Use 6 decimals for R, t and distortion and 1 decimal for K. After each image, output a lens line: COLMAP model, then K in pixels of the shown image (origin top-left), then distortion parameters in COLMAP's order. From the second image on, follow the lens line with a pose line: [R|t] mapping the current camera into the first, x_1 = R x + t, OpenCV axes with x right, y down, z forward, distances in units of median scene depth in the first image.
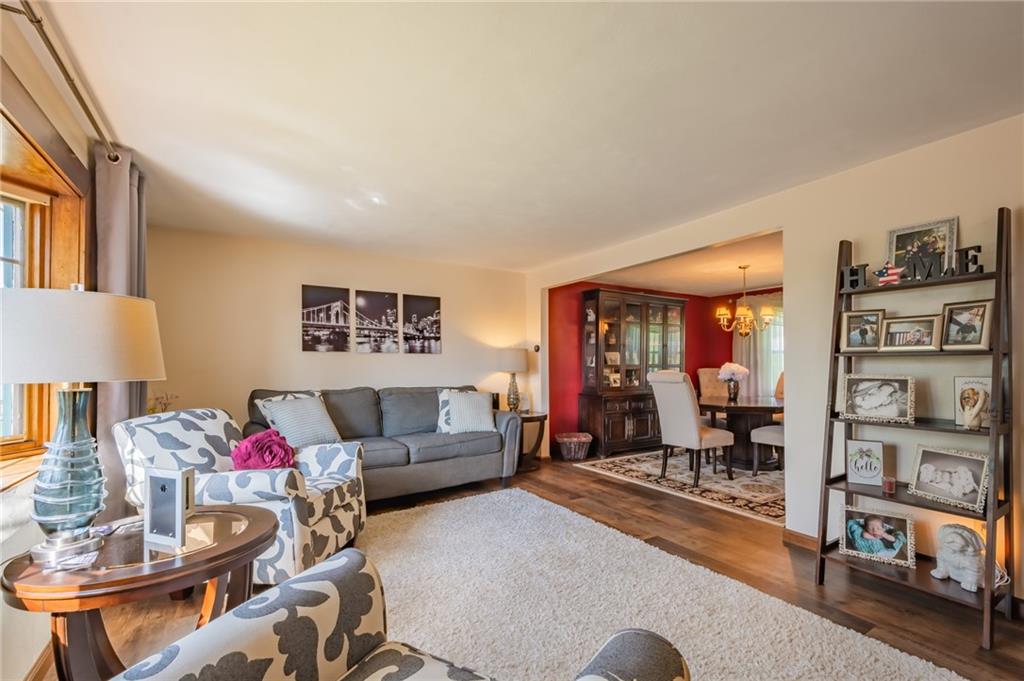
lens RADIAL K [[457.0, 0, 533.5], [0, 457.0, 356.5], [0, 0, 1]] dist [0.012098, -0.000720]
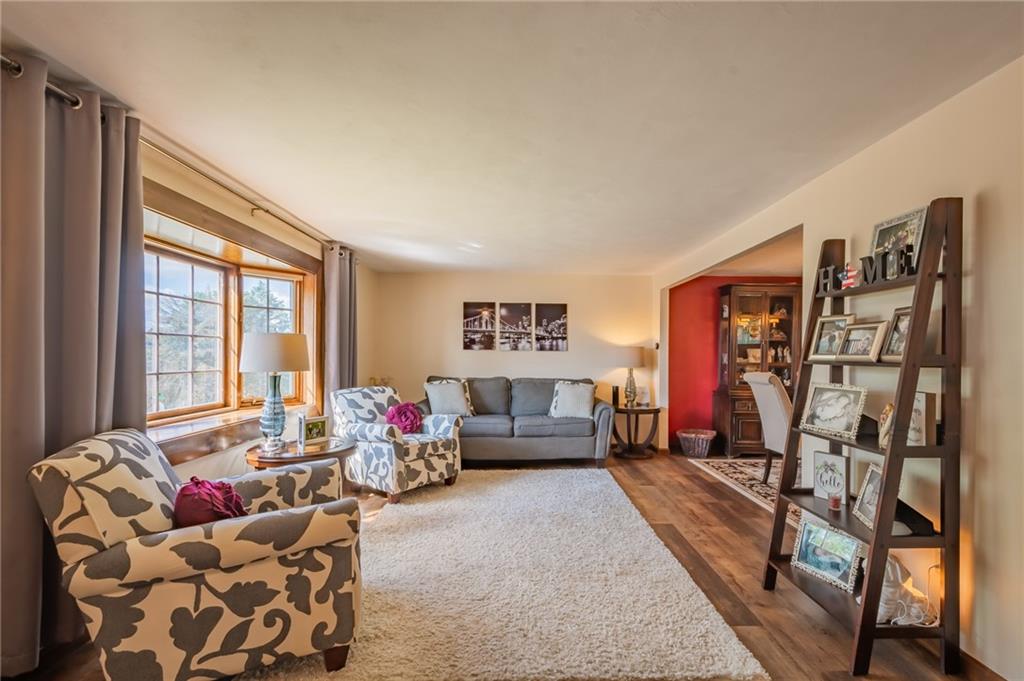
lens RADIAL K [[444.5, 0, 514.5], [0, 444.5, 351.2], [0, 0, 1]] dist [0.020129, -0.000189]
pose [[0.844952, 0.005419, -0.534814, 0.348220], [-0.000441, 0.999955, 0.009434, -0.018857], [0.534841, -0.007735, 0.844917, -0.063582]]
